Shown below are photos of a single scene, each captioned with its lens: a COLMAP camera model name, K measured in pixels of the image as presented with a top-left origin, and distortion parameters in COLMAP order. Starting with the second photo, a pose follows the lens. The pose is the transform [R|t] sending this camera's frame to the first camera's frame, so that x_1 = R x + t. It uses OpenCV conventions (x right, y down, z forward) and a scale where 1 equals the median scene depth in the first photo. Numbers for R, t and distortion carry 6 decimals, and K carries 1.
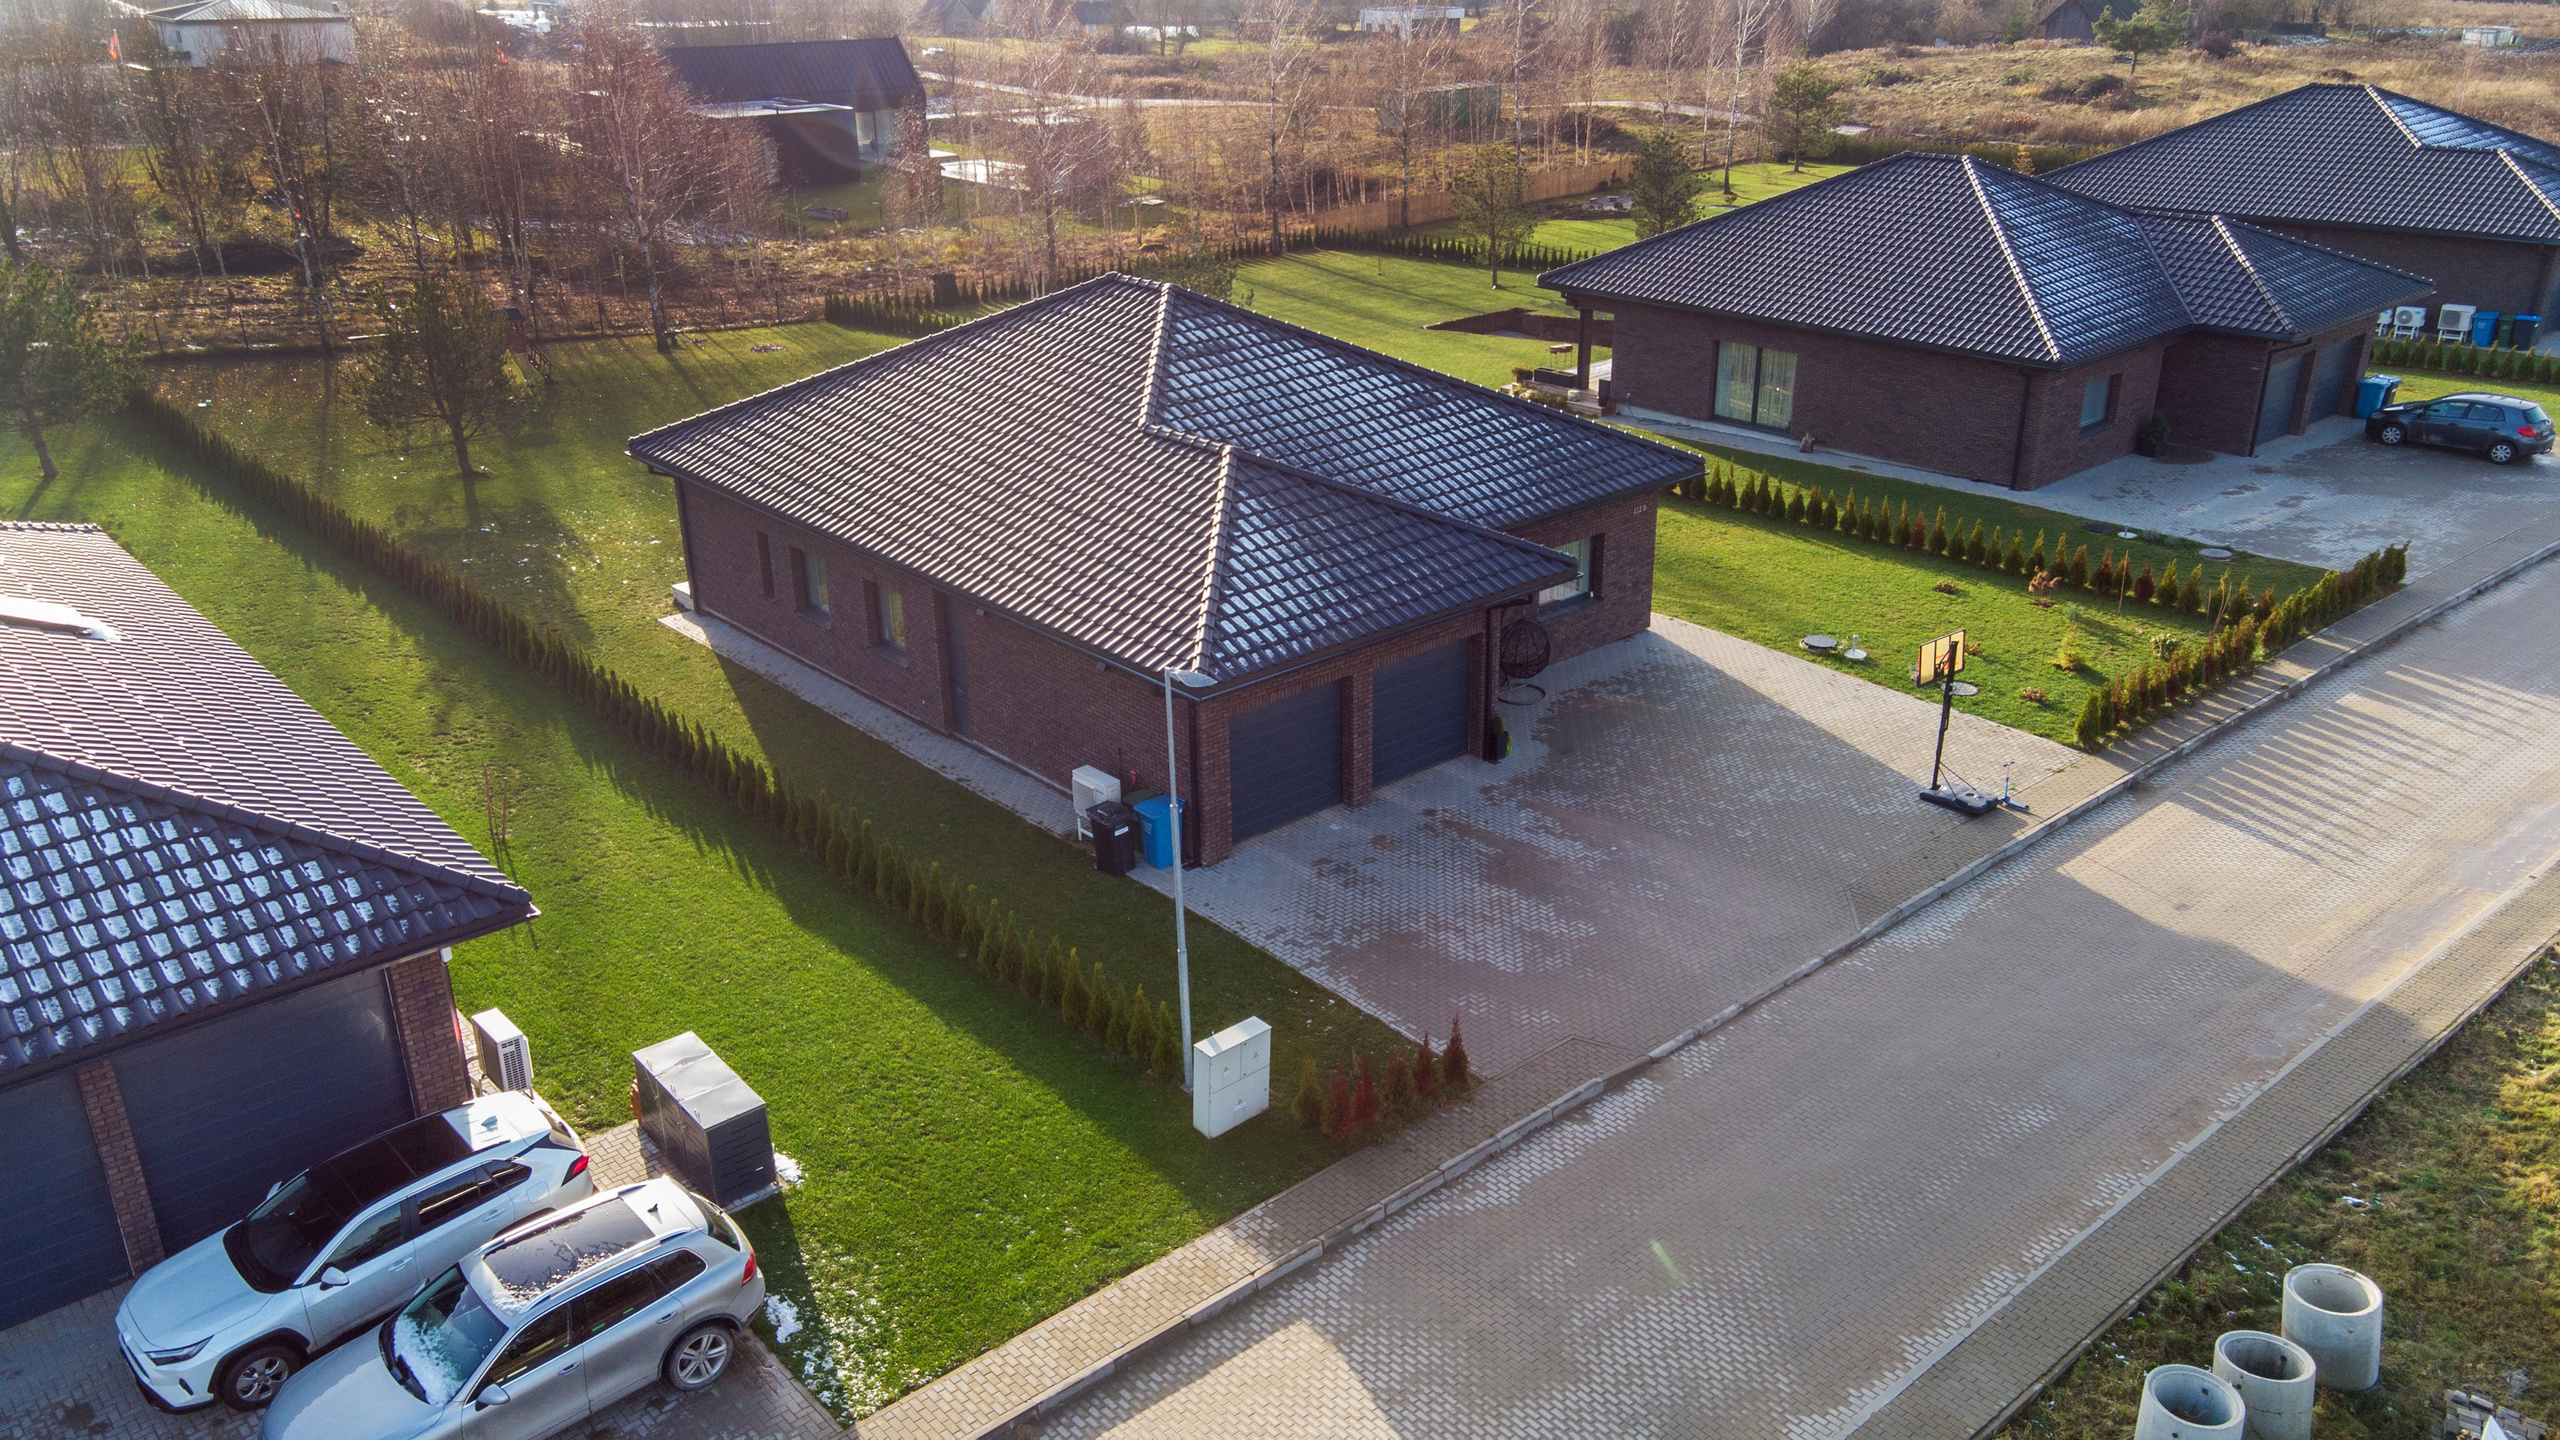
lens RADIAL K [[1939.6, 0, 1282.7], [0, 1939.6, 711.4], [0, 0, 1]] dist [0.010760, 0.114530]
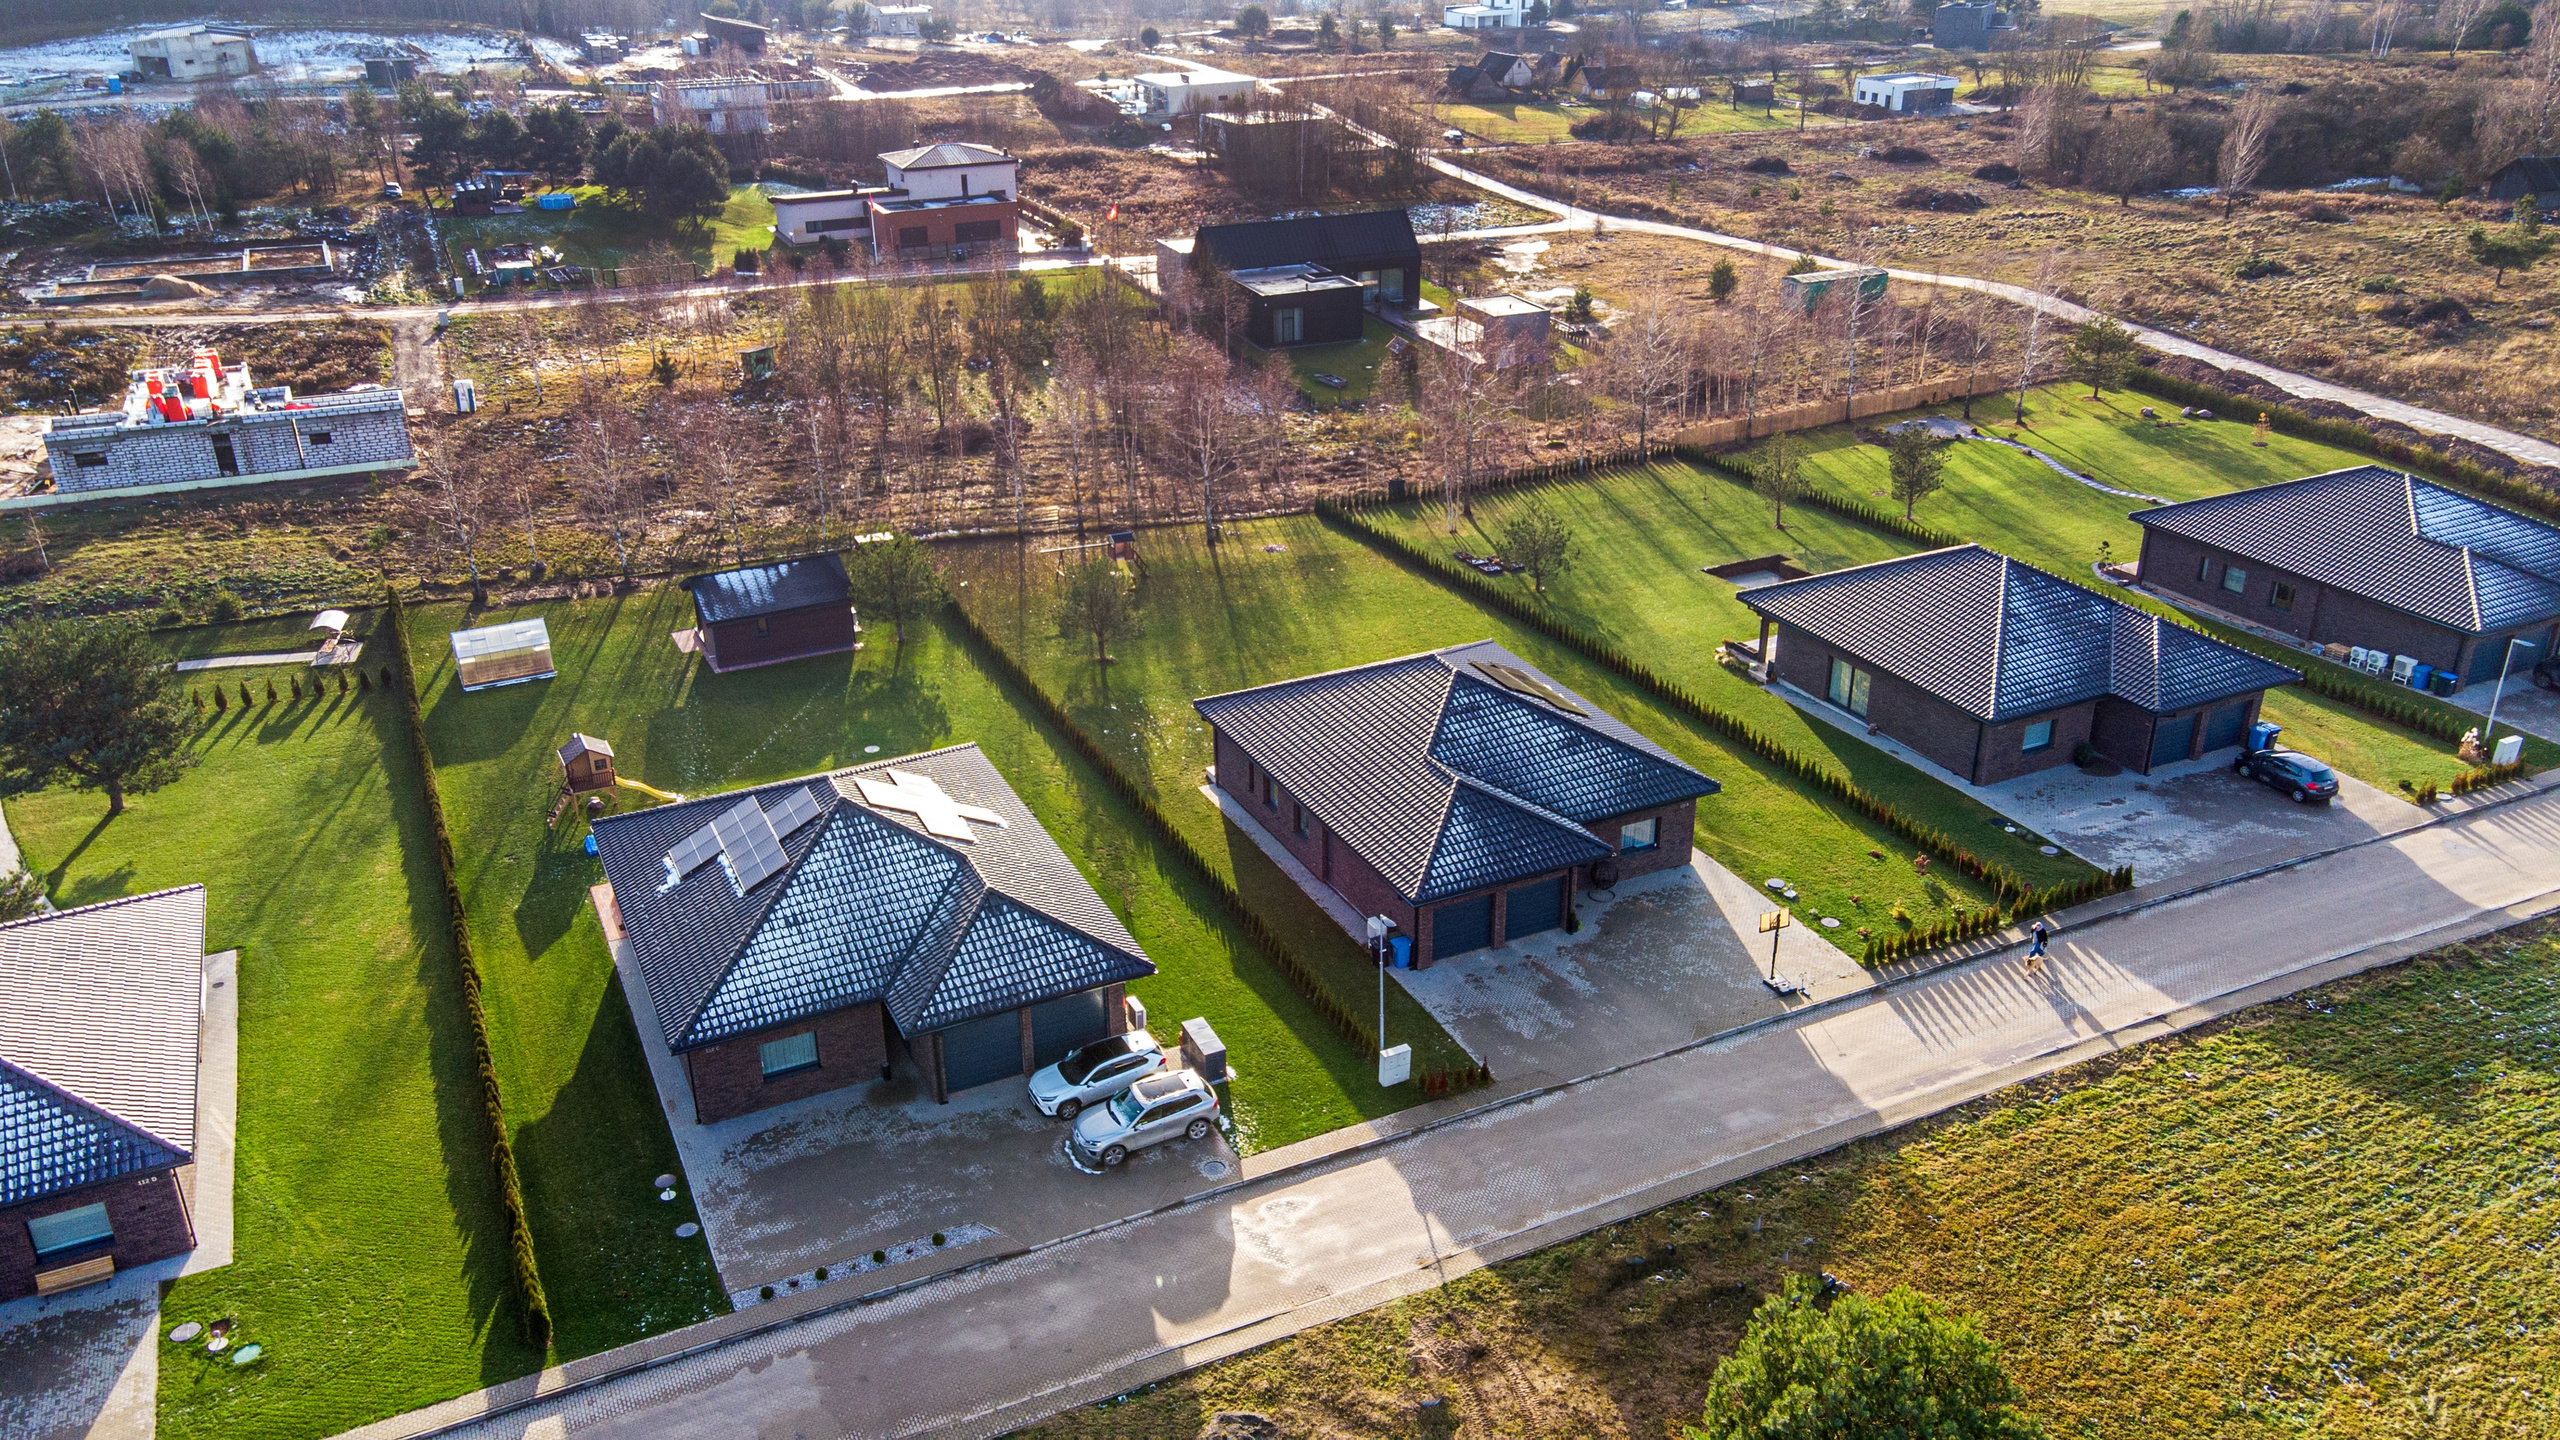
lens RADIAL K [[1939.6, 0, 1282.7], [0, 1939.6, 711.4], [0, 0, 1]] dist [0.010760, 0.114530]
pose [[0.964302, 0.112219, -0.239850, 0.302049], [-0.103778, 0.993462, 0.047581, -0.298029], [0.243622, -0.020991, 0.969643, -1.183010]]
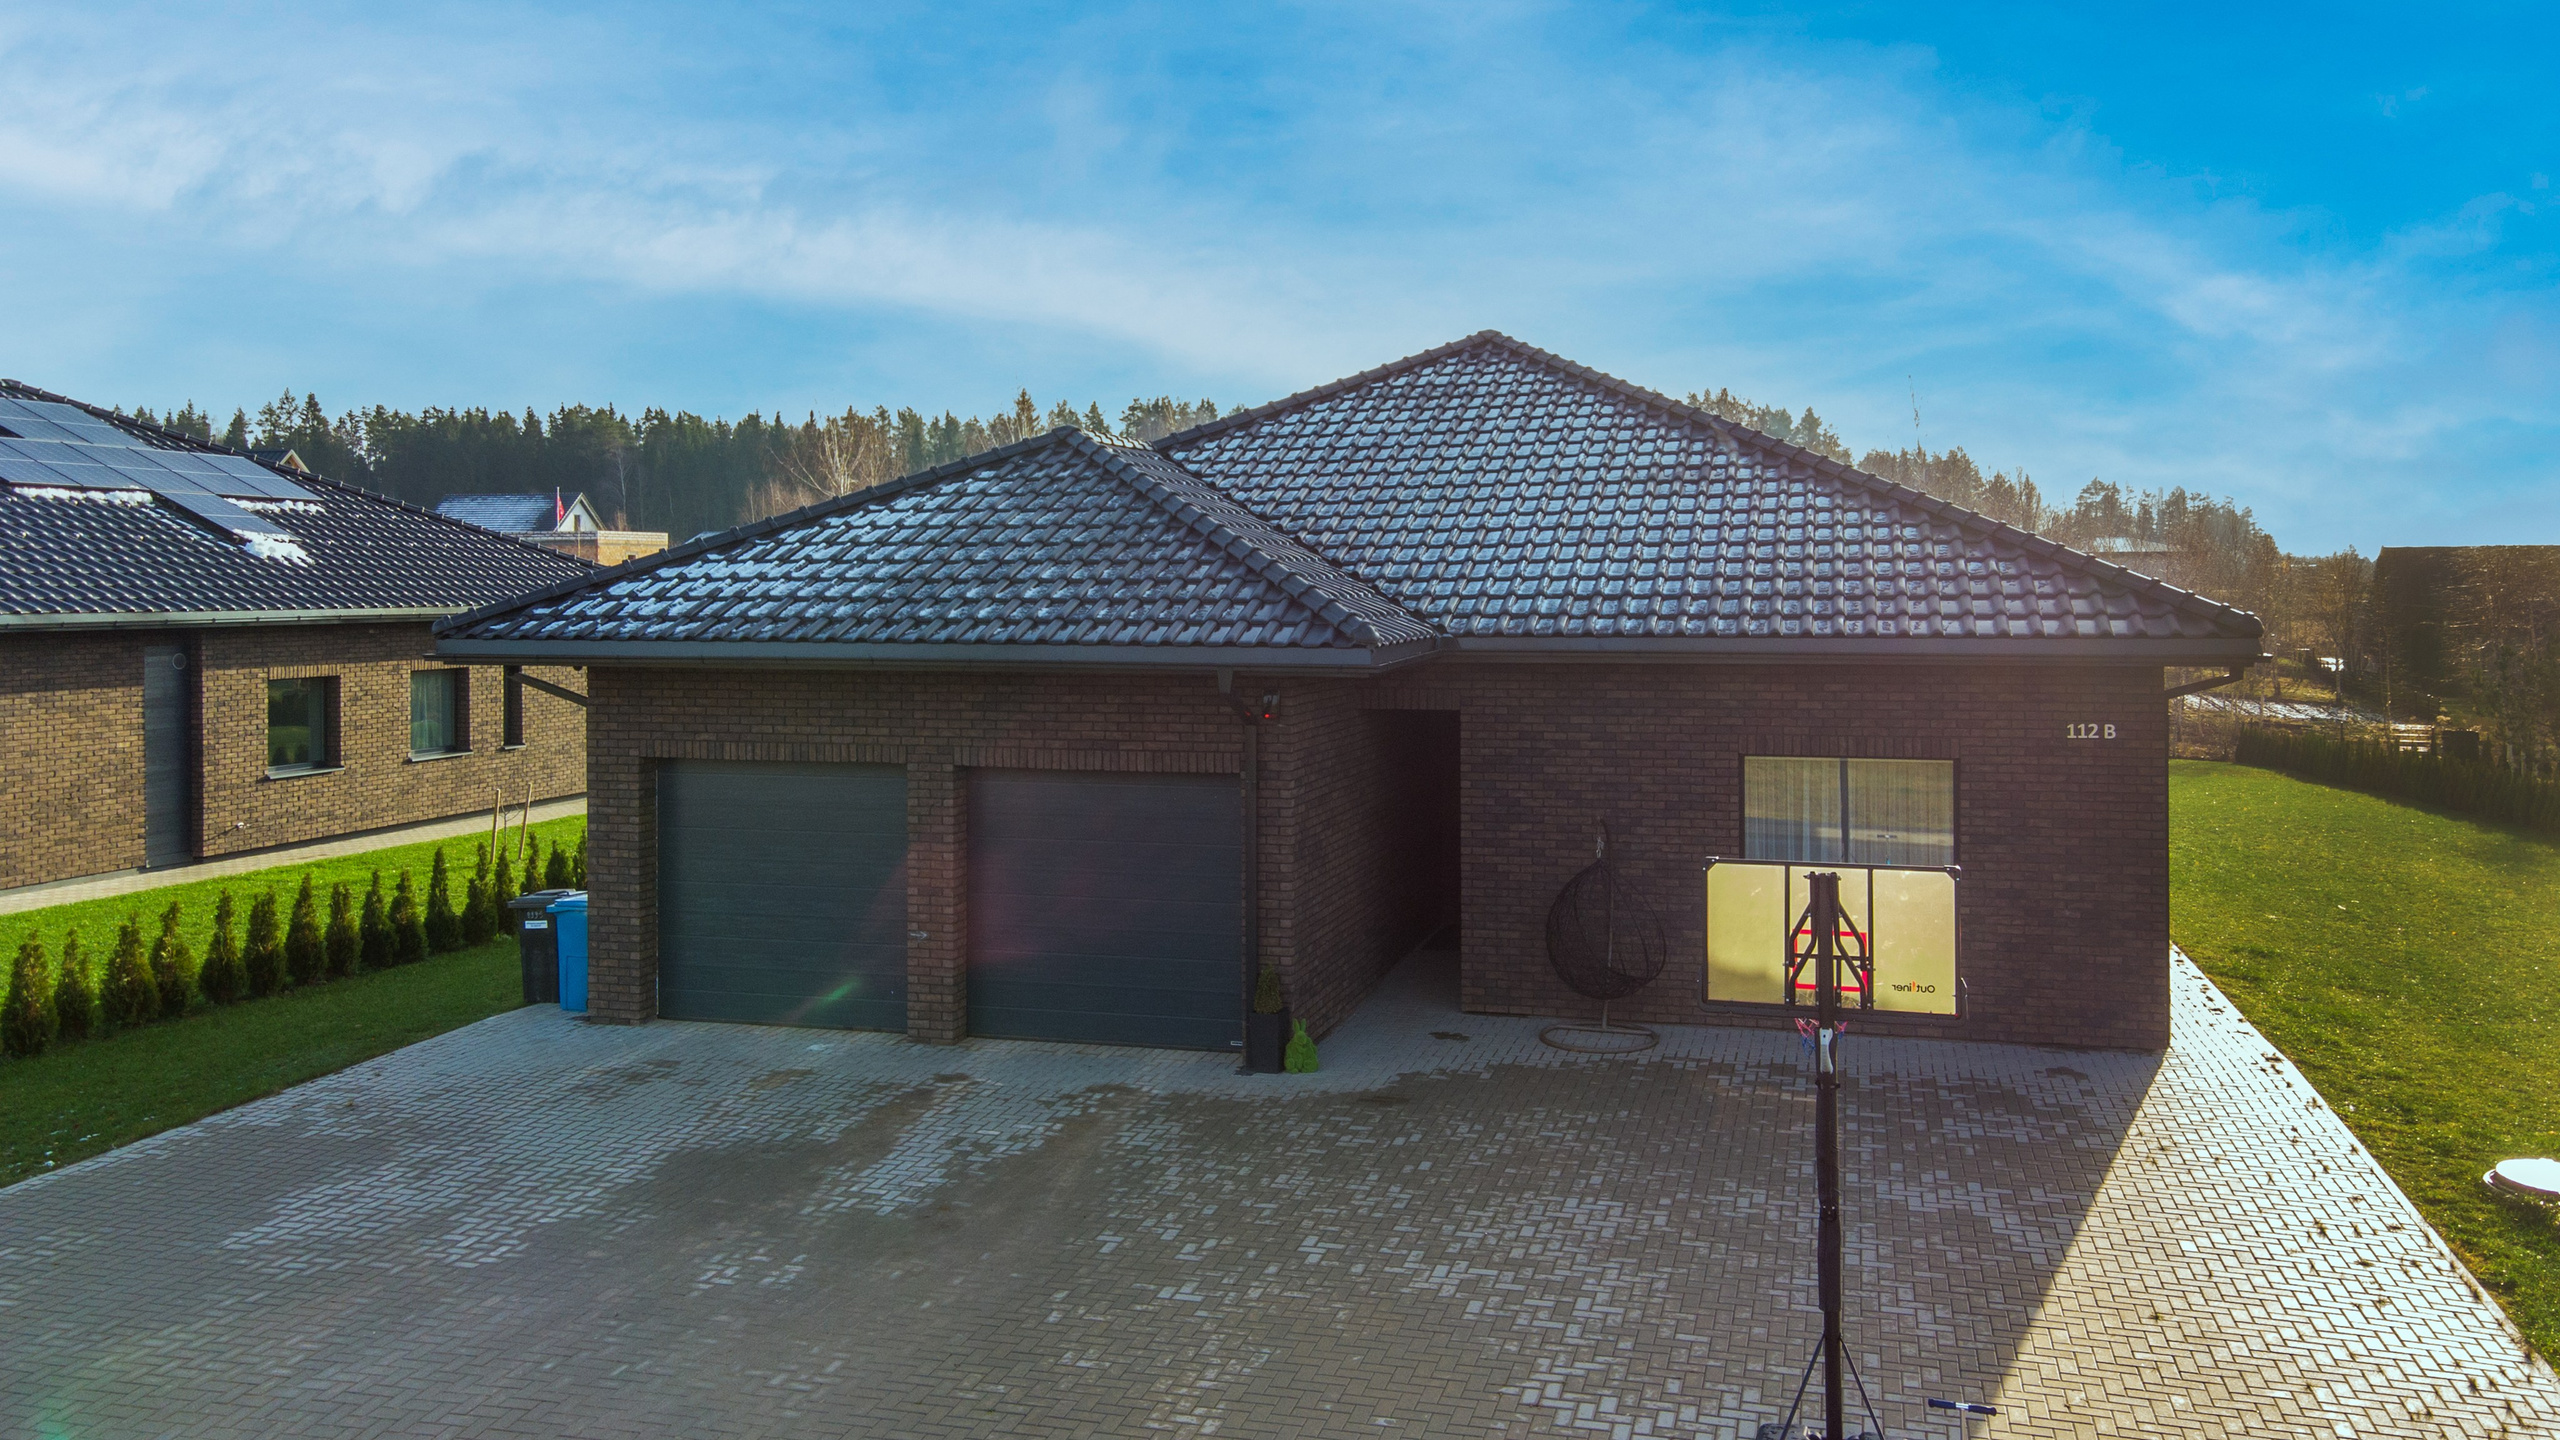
lens RADIAL K [[1976.9, 0, 1344.8], [0, 1976.9, 606.6], [0, 0, 1]] dist [-0.007941, 0.127733]
pose [[0.562477, 0.024776, -0.826442, 0.535877], [-0.321046, 0.927667, -0.190694, 0.005581], [0.761938, 0.372586, 0.529745, 0.766109]]
